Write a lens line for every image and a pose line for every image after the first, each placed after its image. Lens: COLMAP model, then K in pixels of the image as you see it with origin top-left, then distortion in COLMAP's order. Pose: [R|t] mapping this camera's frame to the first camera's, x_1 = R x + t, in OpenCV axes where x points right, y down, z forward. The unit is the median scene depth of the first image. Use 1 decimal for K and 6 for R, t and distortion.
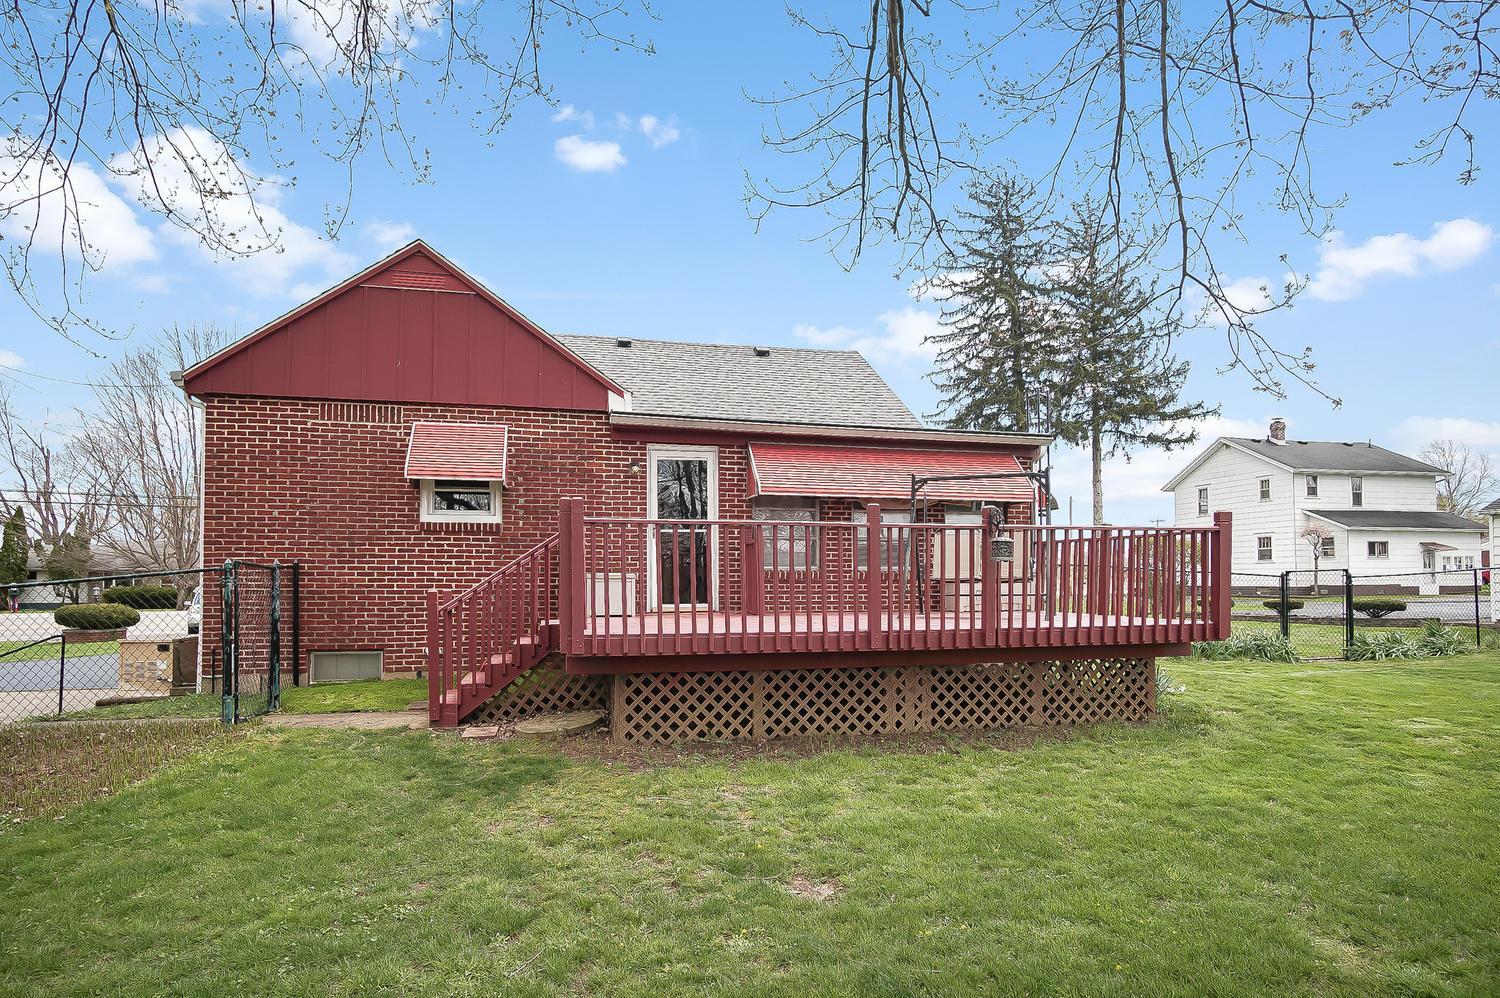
lens RADIAL K [[839.9, 0, 758.7], [0, 839.9, 570.4], [0, 0, 1]] dist [-0.015070, 0.000565]
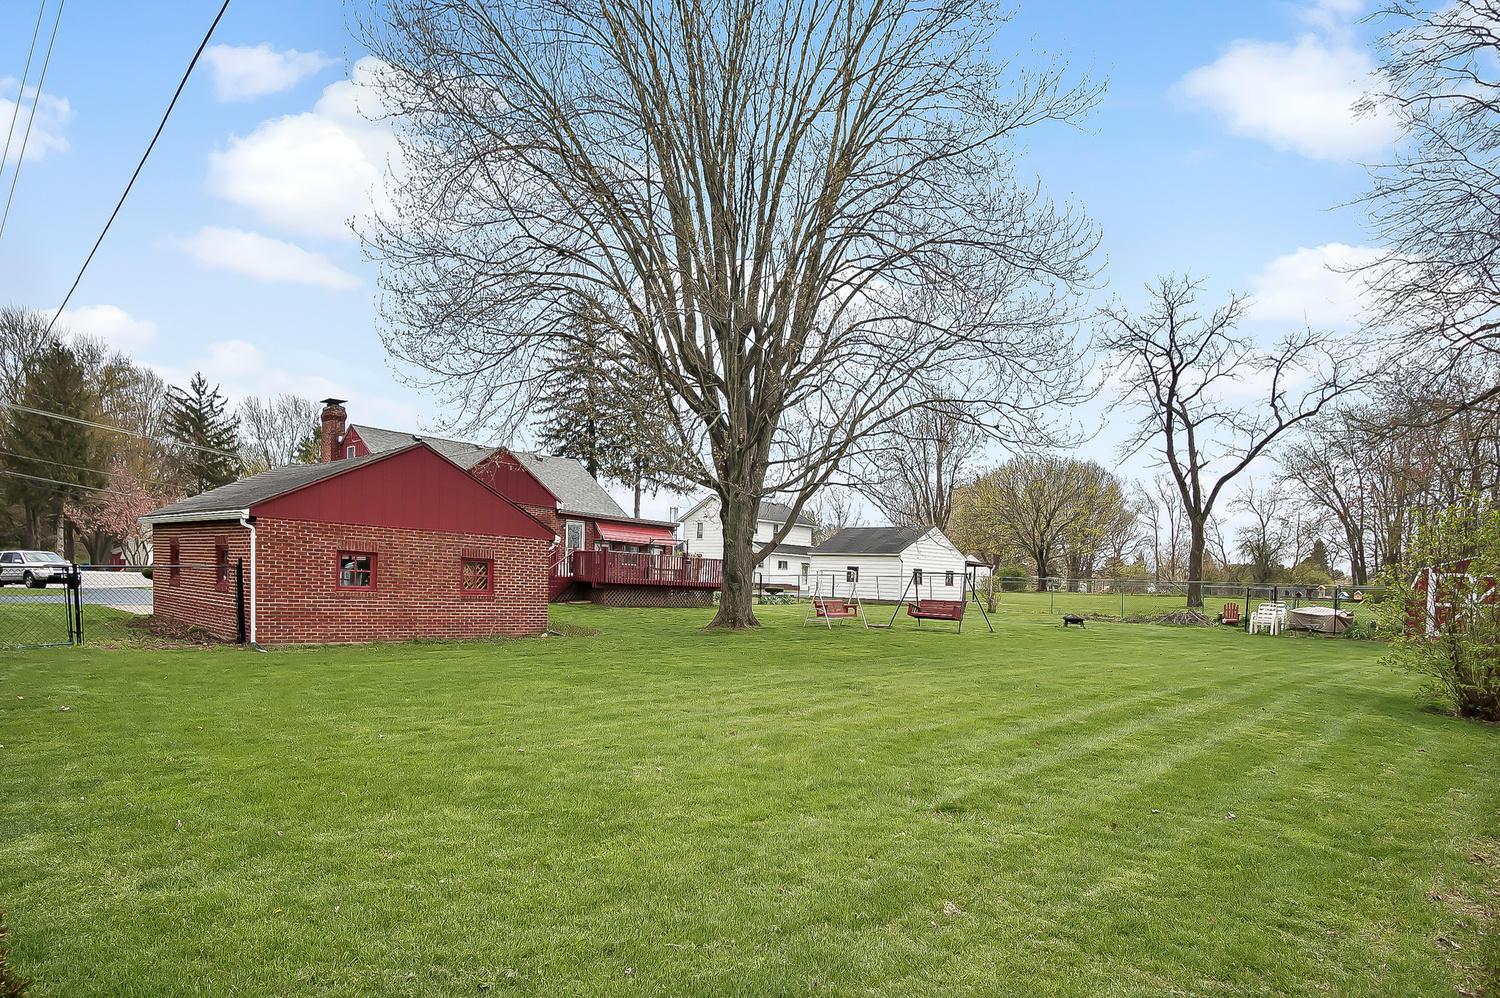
lens RADIAL K [[831.1, 0, 753.5], [0, 831.1, 542.3], [0, 0, 1]] dist [-0.013330, -0.000711]
pose [[0.834298, 0.068298, 0.547067, -0.328348], [-0.054081, 0.997650, -0.042075, 0.005754], [-0.548655, 0.005517, 0.836031, -0.513743]]
